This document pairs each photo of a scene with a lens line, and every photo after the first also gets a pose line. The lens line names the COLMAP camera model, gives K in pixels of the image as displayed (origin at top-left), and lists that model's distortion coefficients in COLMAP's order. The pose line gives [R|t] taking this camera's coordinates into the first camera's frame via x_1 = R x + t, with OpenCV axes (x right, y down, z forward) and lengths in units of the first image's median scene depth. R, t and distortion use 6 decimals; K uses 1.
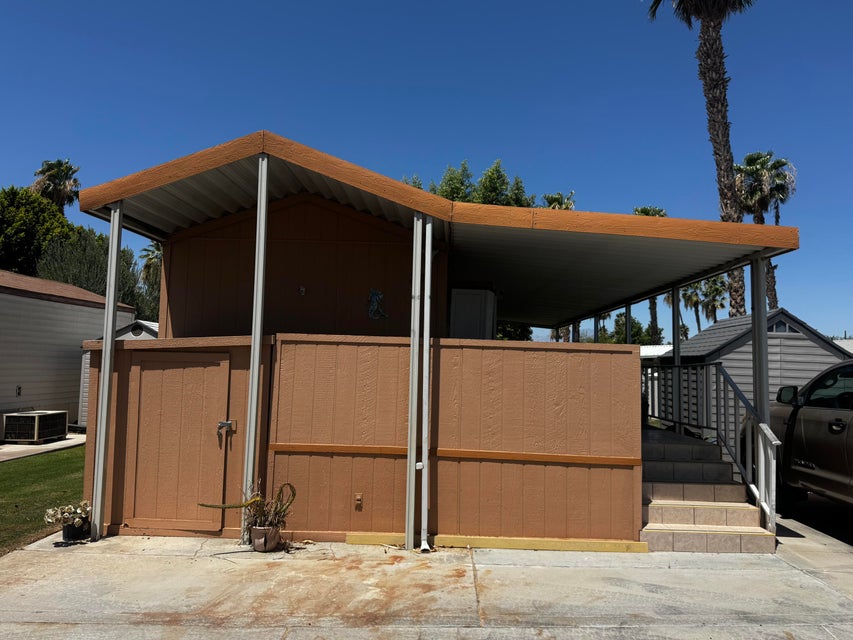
lens RADIAL K [[606.4, 0, 431.6], [0, 606.4, 318.3], [0, 0, 1]] dist [0.046965, -0.060744]
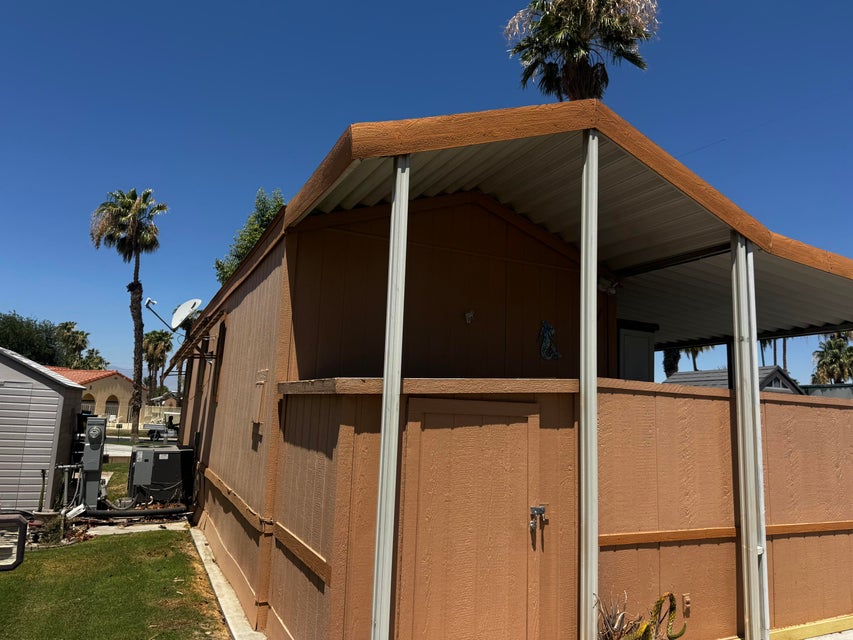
lens RADIAL K [[606.4, 0, 430.1], [0, 606.4, 321.1], [0, 0, 1]] dist [0.046965, -0.060744]
pose [[0.887394, 0.075876, 0.454726, -0.755089], [-0.048541, 0.996258, -0.071509, 0.019368], [-0.458450, 0.041384, 0.887756, 0.445781]]
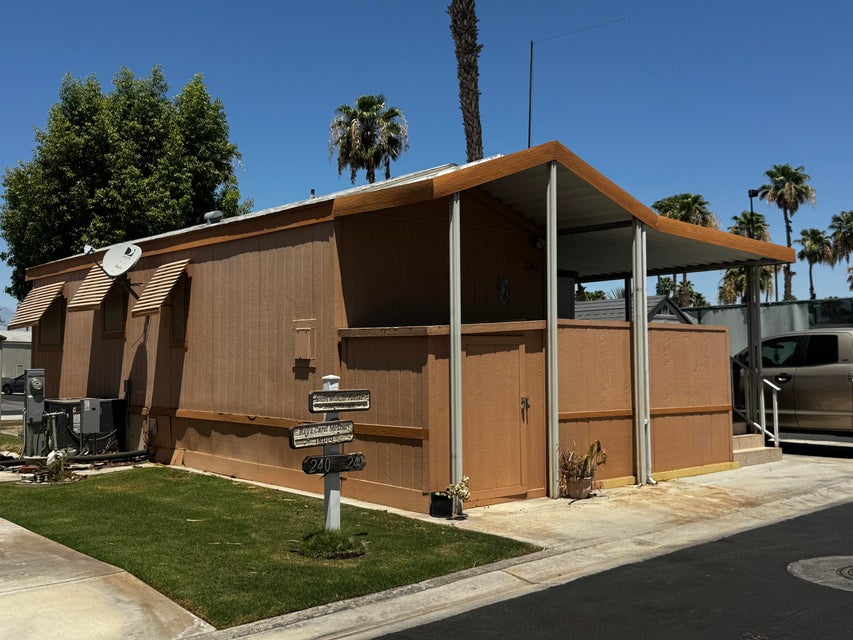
lens RADIAL K [[927.6, 0, 428.6], [0, 927.6, 319.3], [0, 0, 1]] dist [0.085026, 0.000000]
pose [[0.745957, -0.004147, 0.665981, -1.590627], [-0.021859, 0.999289, 0.030707, -0.022360], [-0.665635, -0.037463, 0.745336, -0.149664]]
